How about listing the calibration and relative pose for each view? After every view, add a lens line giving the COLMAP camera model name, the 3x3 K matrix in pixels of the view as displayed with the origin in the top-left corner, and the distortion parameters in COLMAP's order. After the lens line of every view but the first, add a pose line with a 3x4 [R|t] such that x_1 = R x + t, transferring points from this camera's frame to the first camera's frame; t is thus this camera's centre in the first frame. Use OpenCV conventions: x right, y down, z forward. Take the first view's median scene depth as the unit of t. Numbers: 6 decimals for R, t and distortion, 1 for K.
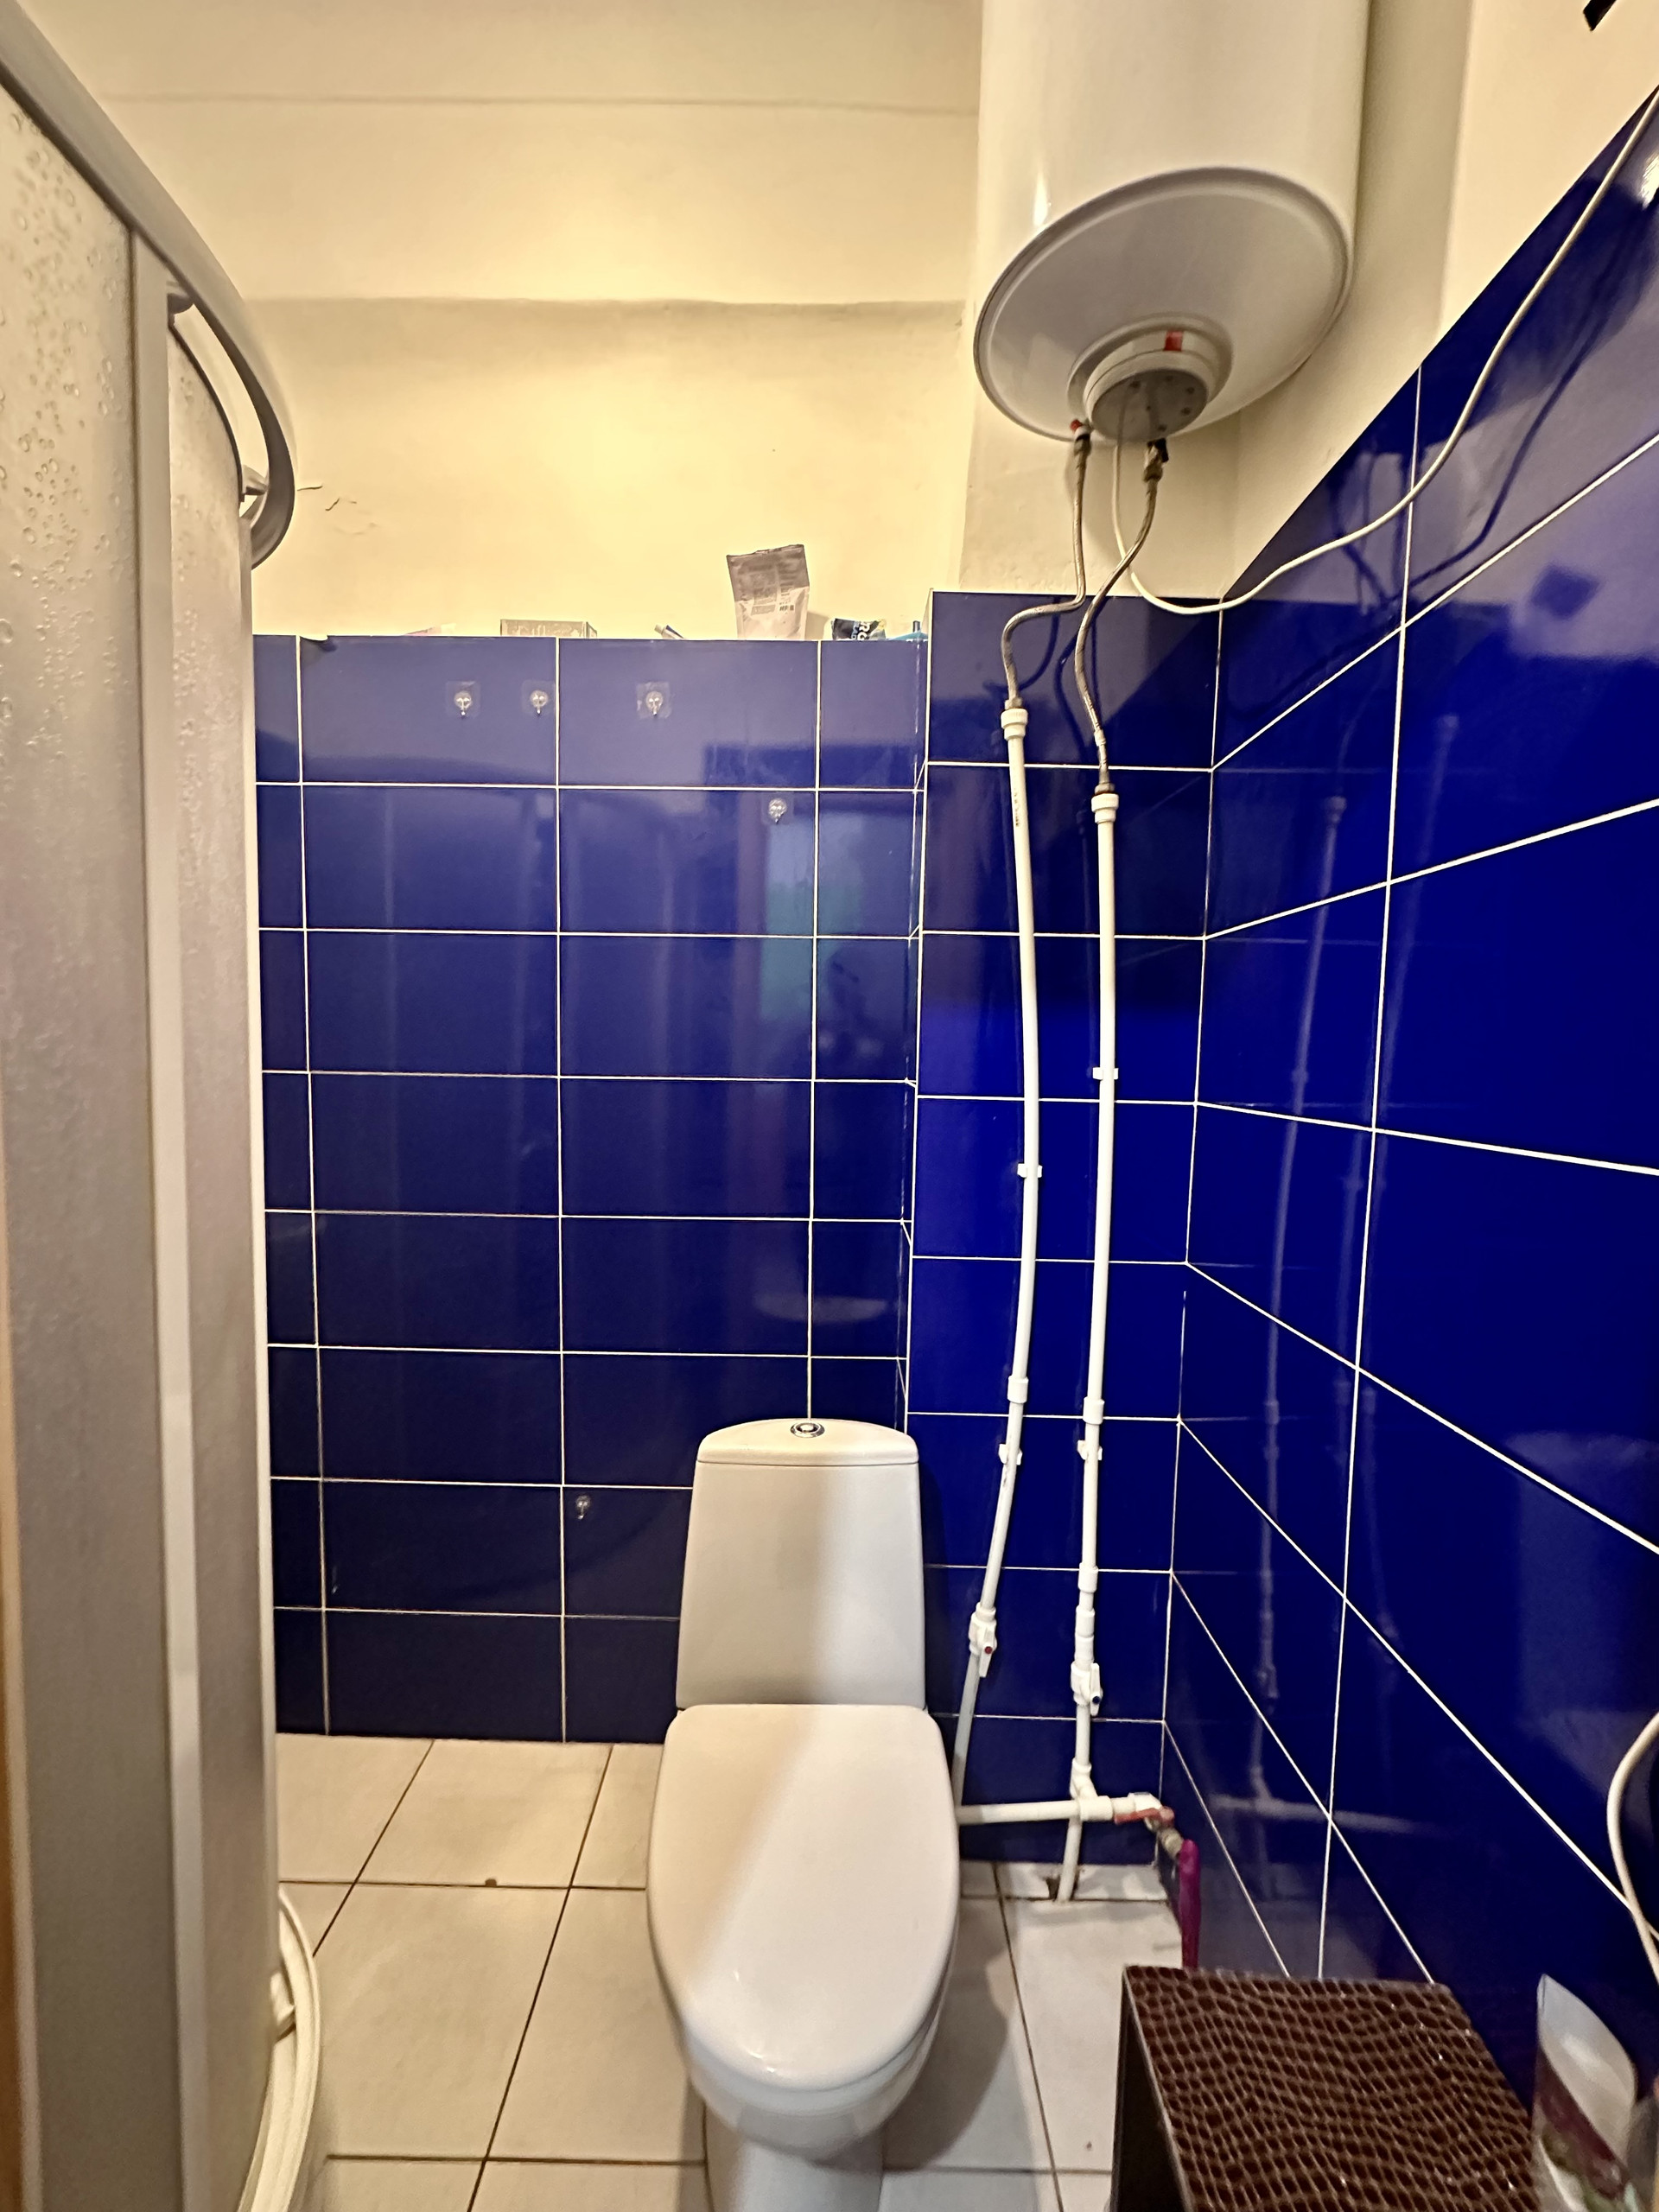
lens RADIAL K [[884.0, 0, 825.4], [0, 884.0, 1105.6], [0, 0, 1]] dist [-0.001198, 0.000311]
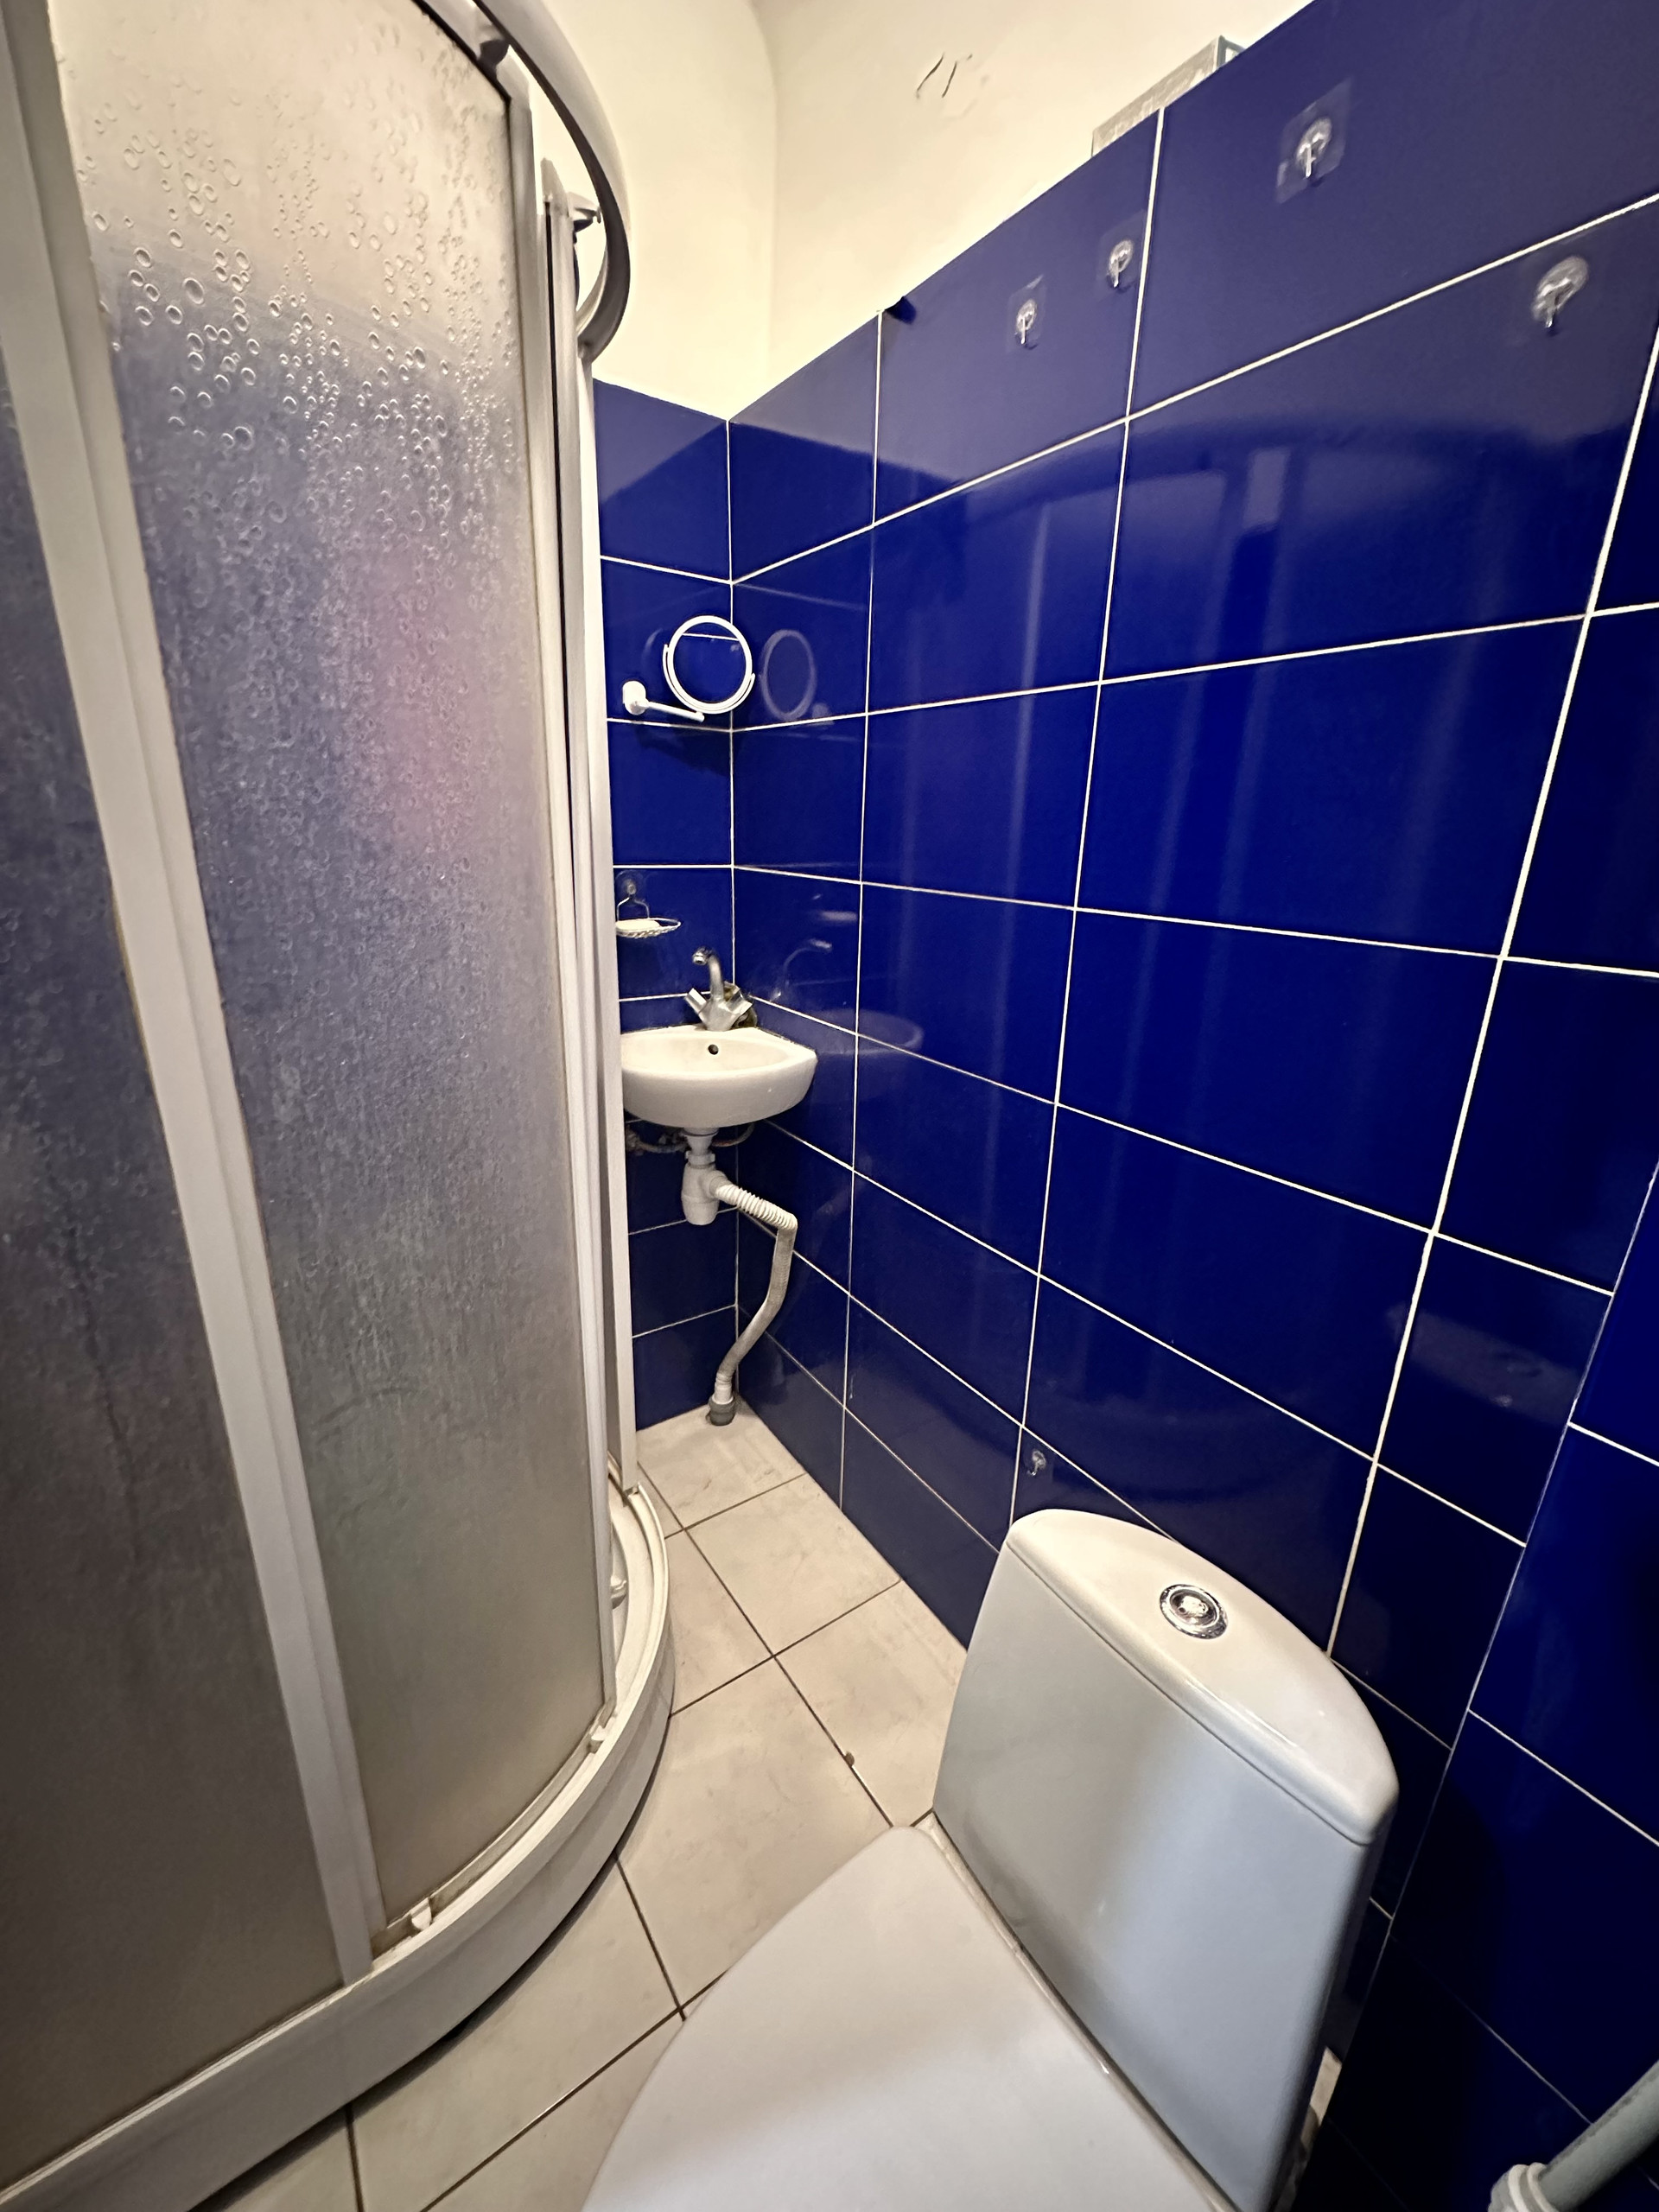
lens RADIAL K [[884.0, 0, 829.6], [0, 884.0, 1104.7], [0, 0, 1]] dist [-0.001198, 0.000311]
pose [[0.572538, 0.247724, -0.781558, 0.169507], [-0.073694, 0.964952, 0.251868, -0.045780], [0.816559, -0.086608, 0.570728, 0.452458]]
